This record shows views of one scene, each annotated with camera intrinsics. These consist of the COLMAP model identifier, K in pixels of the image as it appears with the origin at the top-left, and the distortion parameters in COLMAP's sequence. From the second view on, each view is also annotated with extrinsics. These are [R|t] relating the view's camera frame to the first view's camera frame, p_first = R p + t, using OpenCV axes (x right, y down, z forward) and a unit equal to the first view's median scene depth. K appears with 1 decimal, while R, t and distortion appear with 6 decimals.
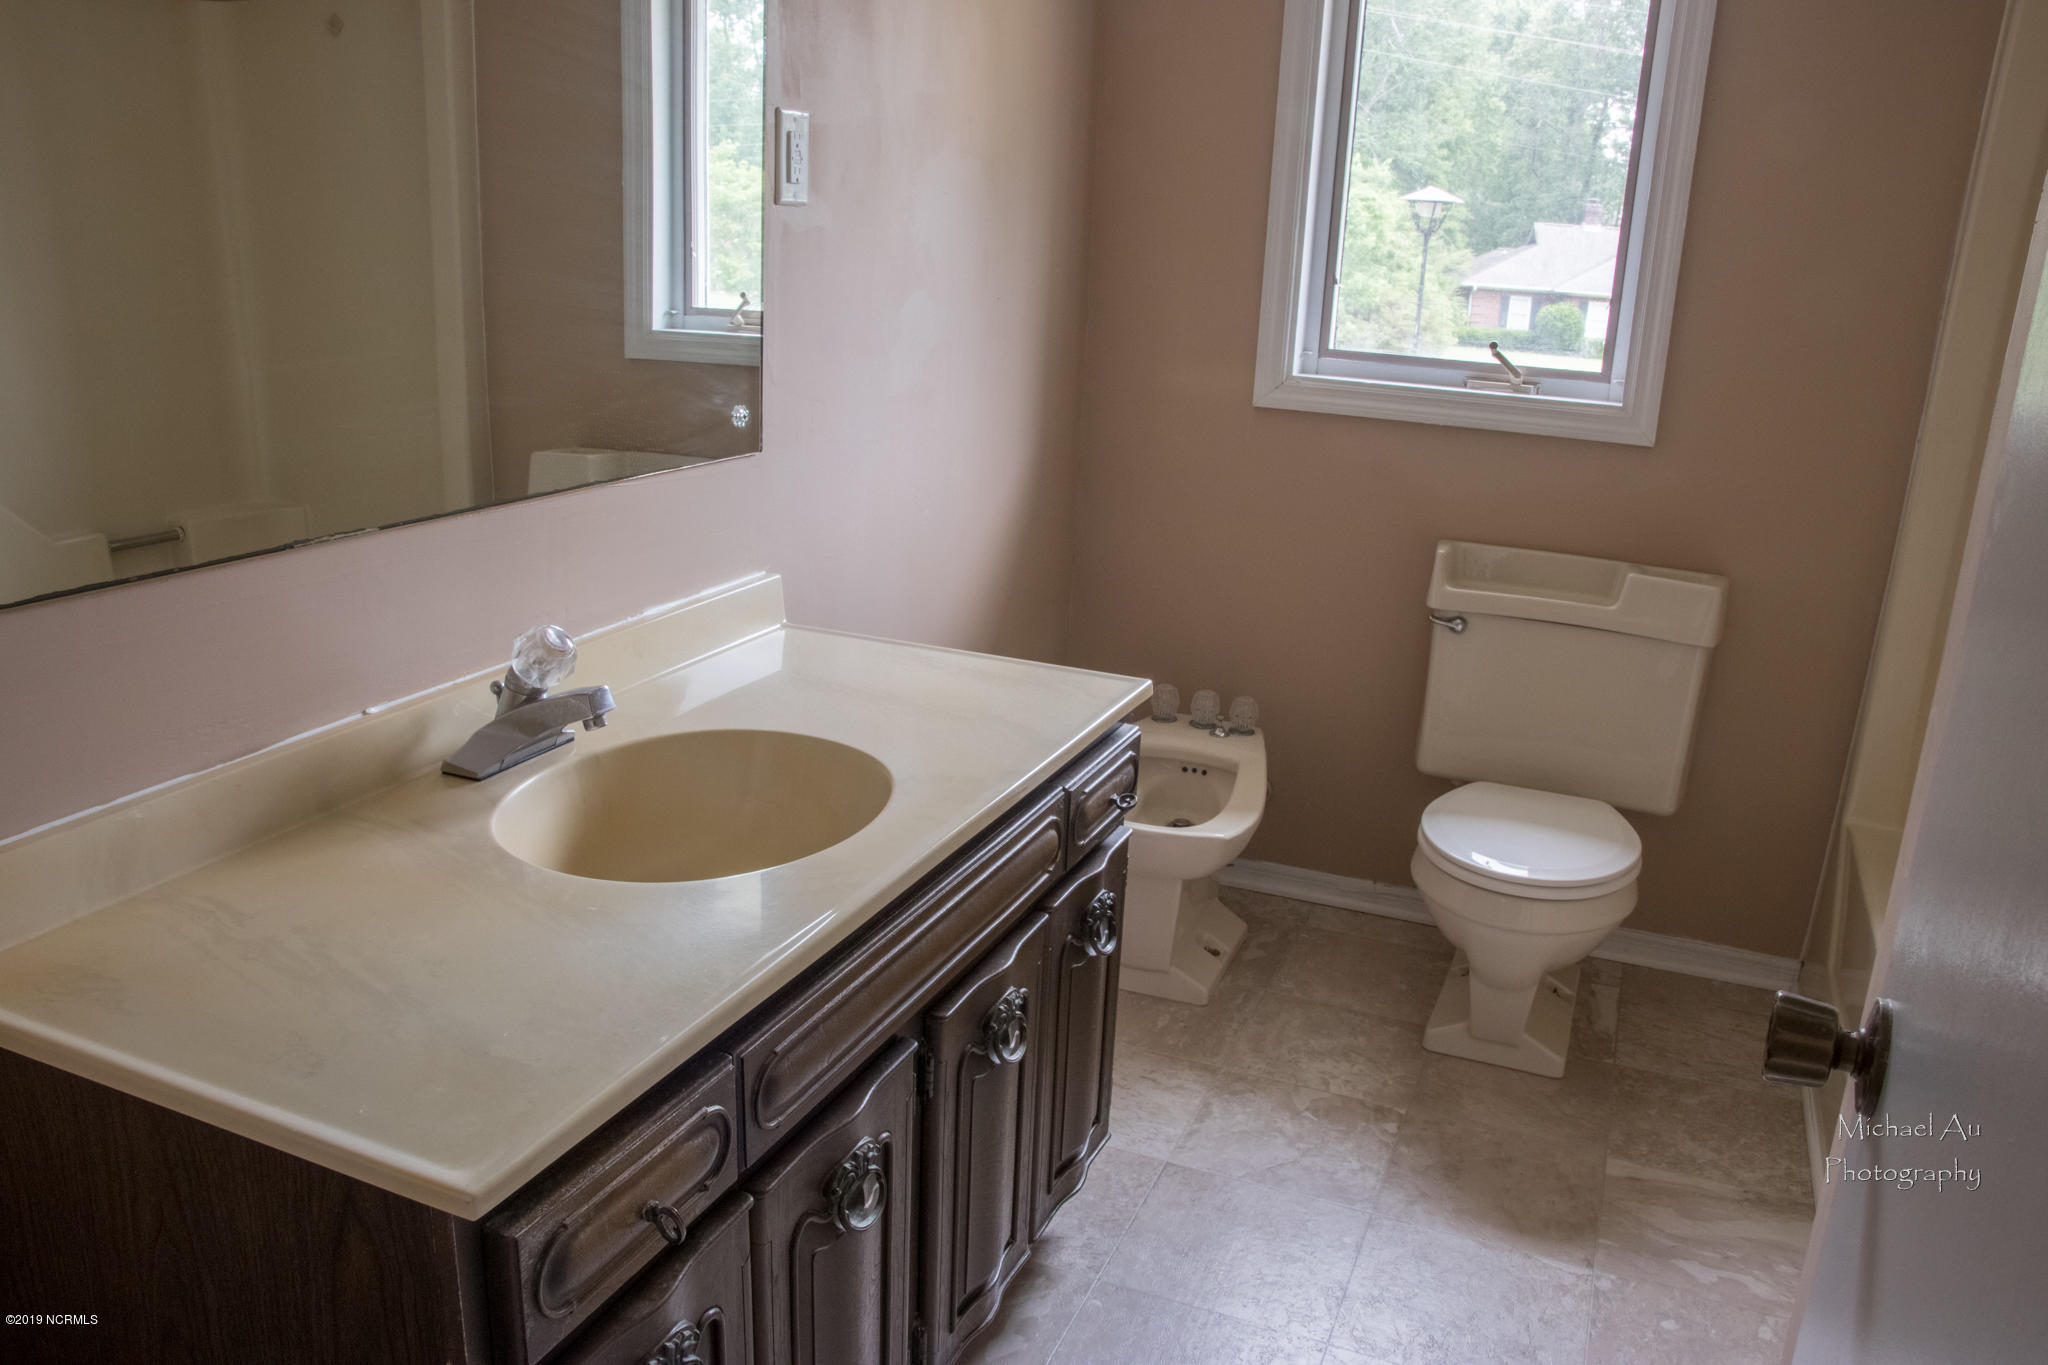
lens RADIAL K [[1580.9, 0, 1024.0], [0, 1580.9, 682.5], [0, 0, 1]] dist [-0.126149, 0.112754]
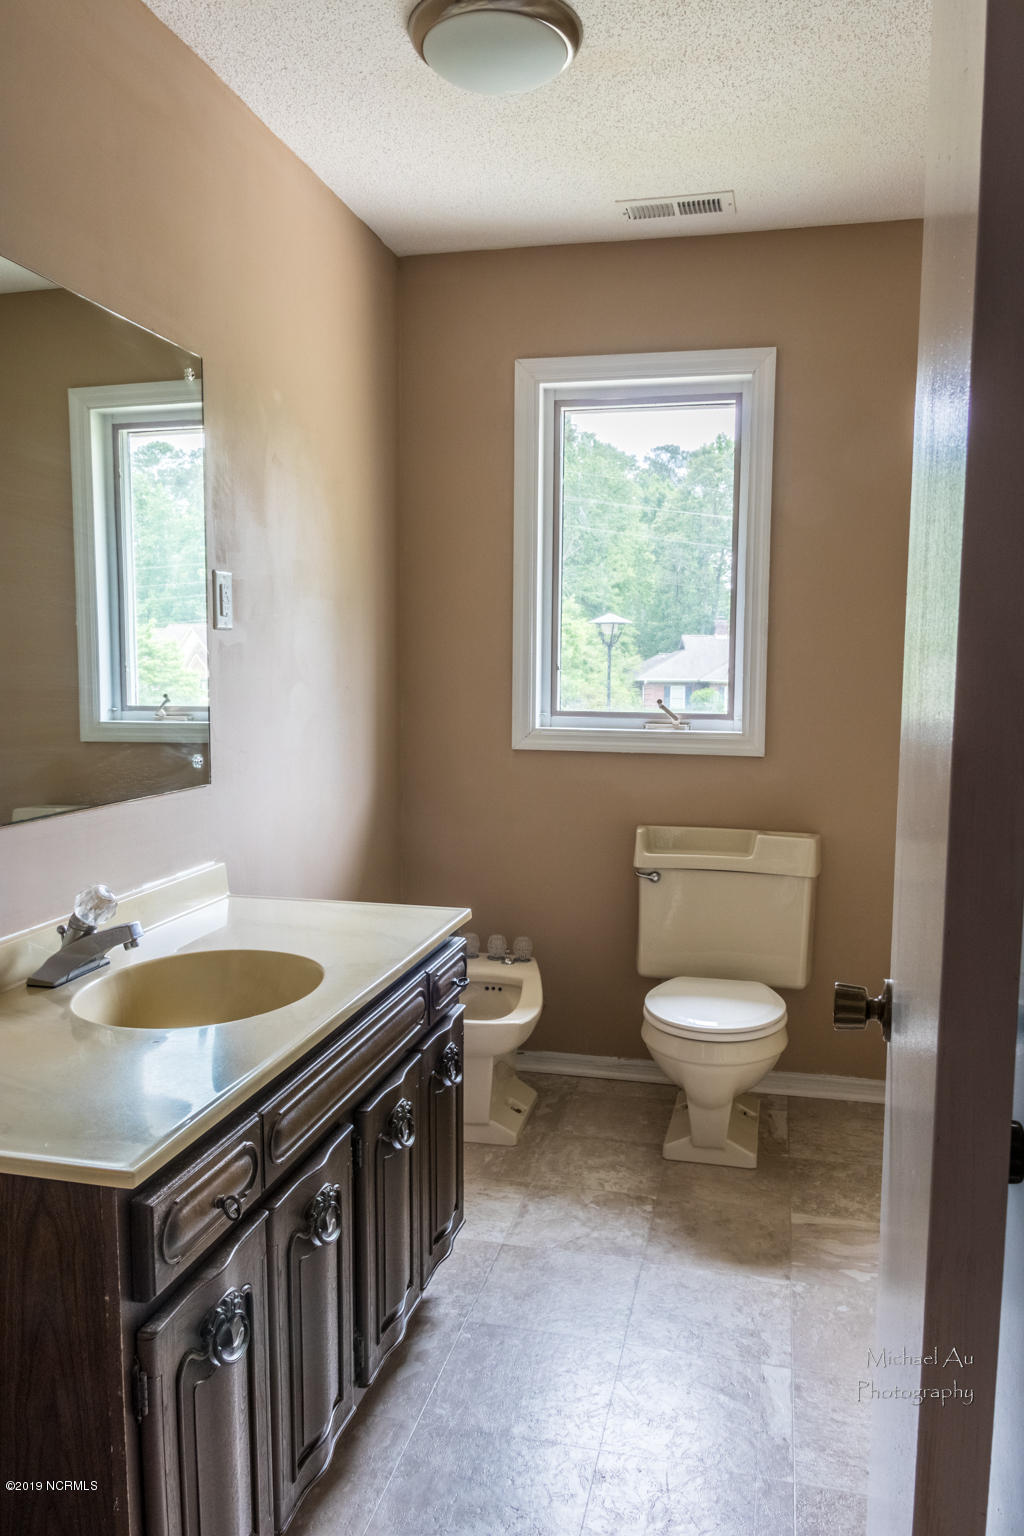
lens RADIAL K [[1160.3, 0, 512.0], [0, 1160.3, 768.0], [0, 0, 1]] dist [0.009469, -0.000847]
pose [[0.986258, -0.055849, 0.155485, -0.044083], [0.083332, 0.980805, -0.176289, 0.058348], [-0.142655, 0.186824, 0.971981, -0.148086]]
